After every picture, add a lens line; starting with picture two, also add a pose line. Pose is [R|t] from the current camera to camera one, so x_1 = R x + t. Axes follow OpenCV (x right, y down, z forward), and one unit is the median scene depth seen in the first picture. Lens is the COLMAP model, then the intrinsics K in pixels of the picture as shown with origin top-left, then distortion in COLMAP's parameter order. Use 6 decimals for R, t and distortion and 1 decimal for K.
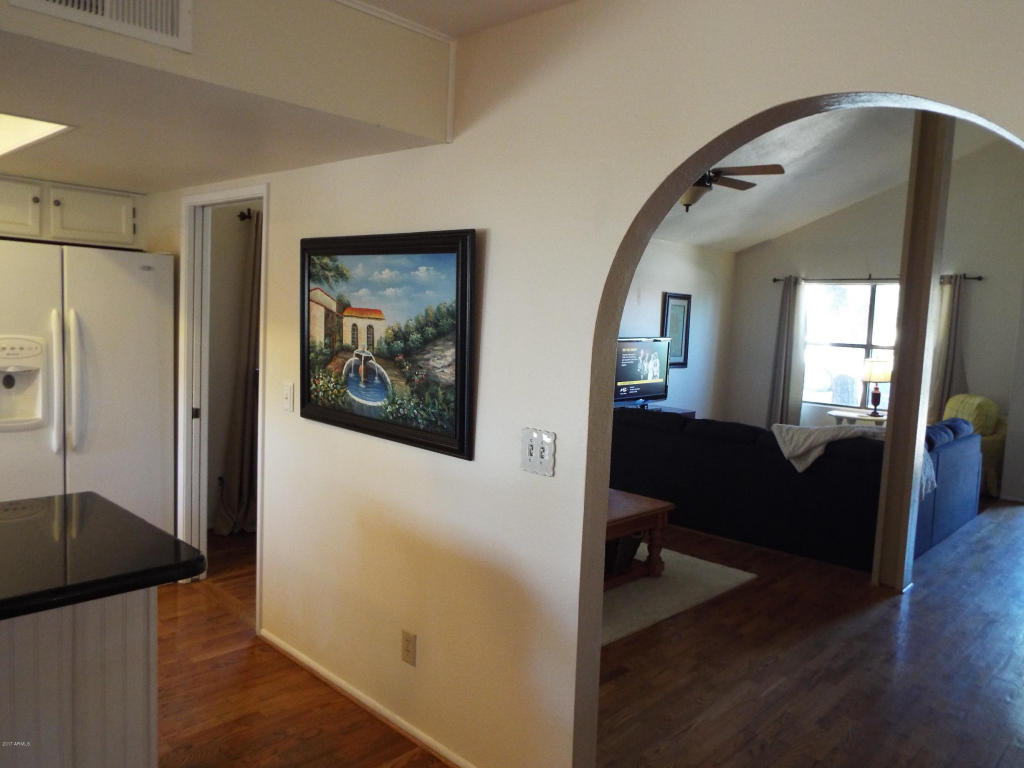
lens RADIAL K [[764.2, 0, 512.0], [0, 764.2, 384.0], [0, 0, 1]] dist [0.001429, -0.000399]
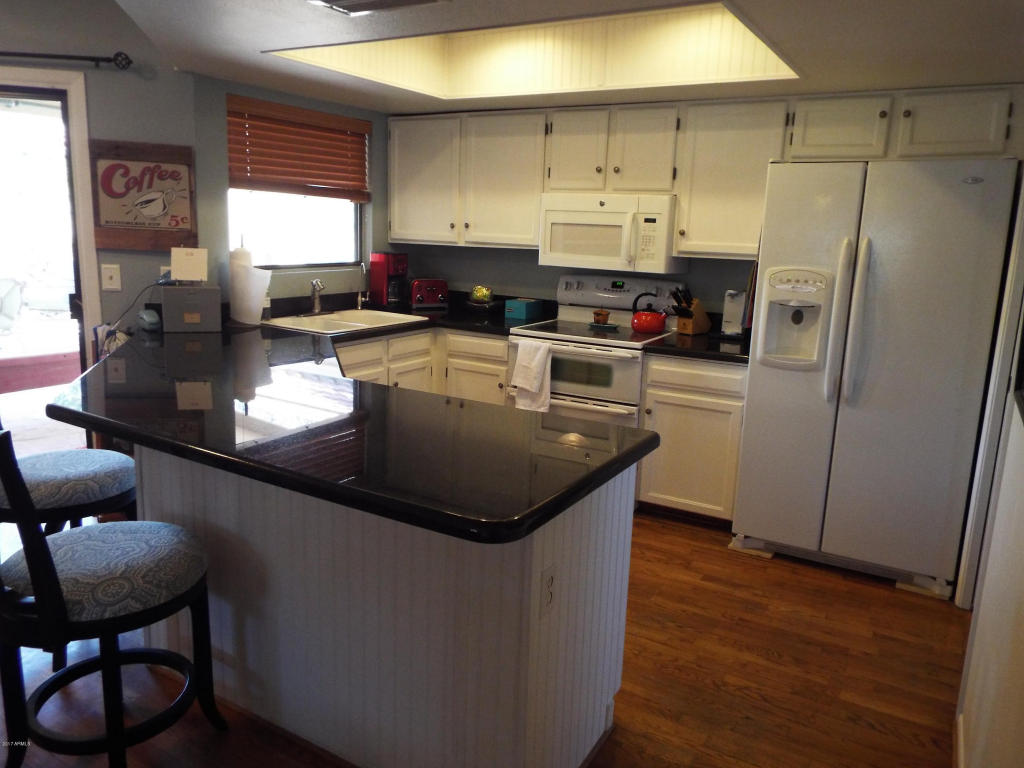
lens RADIAL K [[757.4, 0, 513.1], [0, 757.4, 379.0], [0, 0, 1]] dist [0.000659, -0.000730]
pose [[0.238657, 0.156210, -0.958458, 0.116759], [-0.105694, 0.985293, 0.134265, -0.010939], [0.965335, 0.069260, 0.251657, 0.302816]]
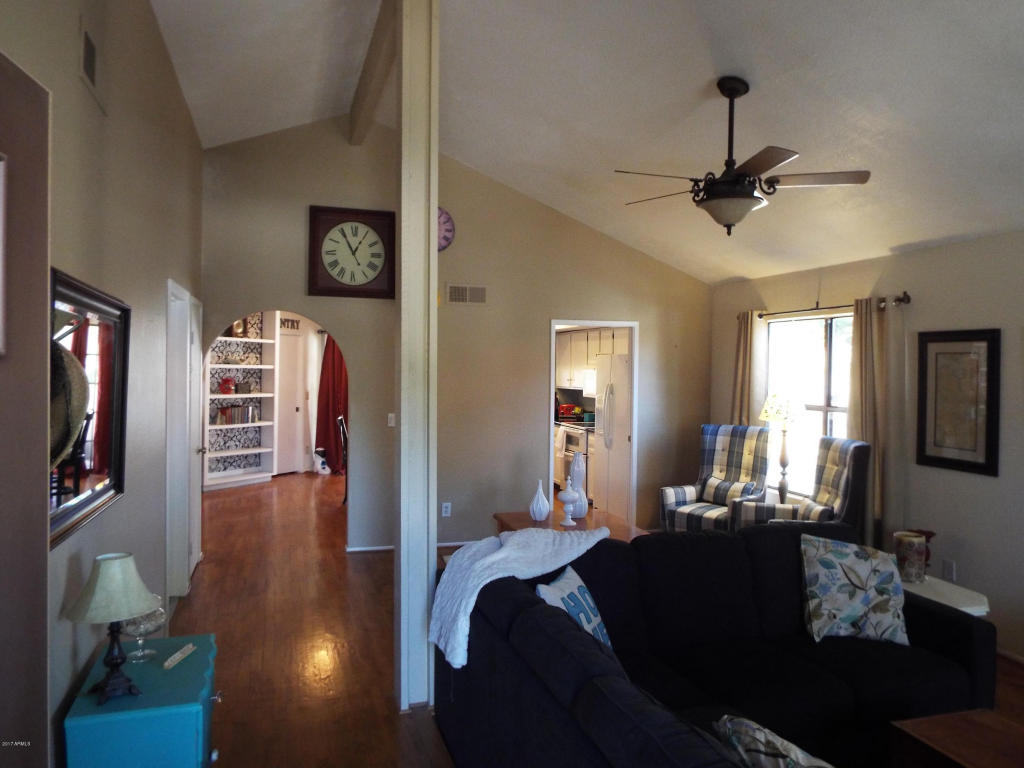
lens RADIAL K [[764.2, 0, 512.0], [0, 764.2, 384.0], [0, 0, 1]] dist [0.001429, -0.000399]
pose [[-0.489983, -0.027462, -0.871299, 1.061556], [-0.102447, 0.994392, 0.026271, -0.089745], [0.865691, 0.102134, -0.490048, 1.321371]]
